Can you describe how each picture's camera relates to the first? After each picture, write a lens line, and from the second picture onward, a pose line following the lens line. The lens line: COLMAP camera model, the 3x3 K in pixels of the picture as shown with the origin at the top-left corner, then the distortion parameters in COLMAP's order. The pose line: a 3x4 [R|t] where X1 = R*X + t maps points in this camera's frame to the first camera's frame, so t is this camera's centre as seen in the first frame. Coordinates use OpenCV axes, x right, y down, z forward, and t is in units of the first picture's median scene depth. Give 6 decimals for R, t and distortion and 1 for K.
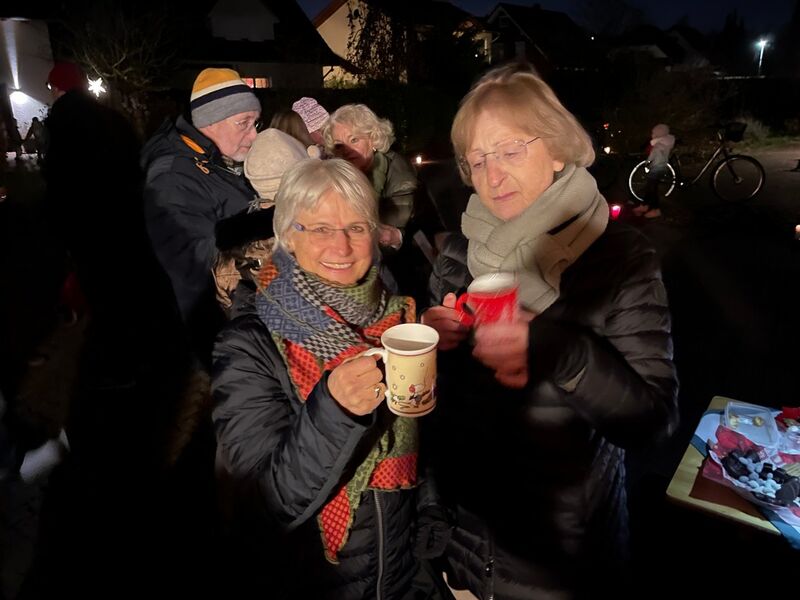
lens RADIAL K [[606.2, 0, 392.1], [0, 606.2, 300.2], [0, 0, 1]] dist [0.004017, -0.023355]
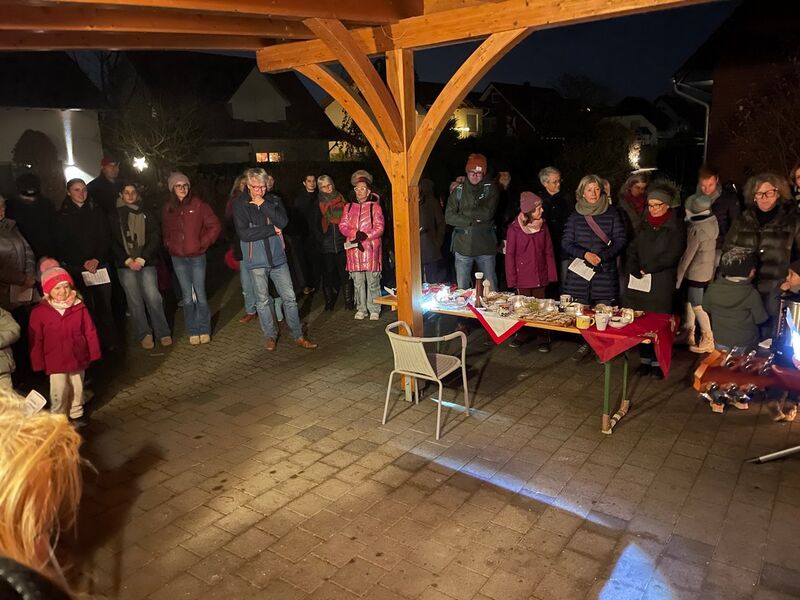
lens RADIAL K [[606.2, 0, 399.8], [0, 606.2, 302.9], [0, 0, 1]] dist [0.004017, -0.023355]
pose [[0.999797, -0.012757, -0.015593, 0.041066], [0.011127, 0.994877, -0.100476, 0.041226], [0.016795, 0.100282, 0.994817, -0.128954]]
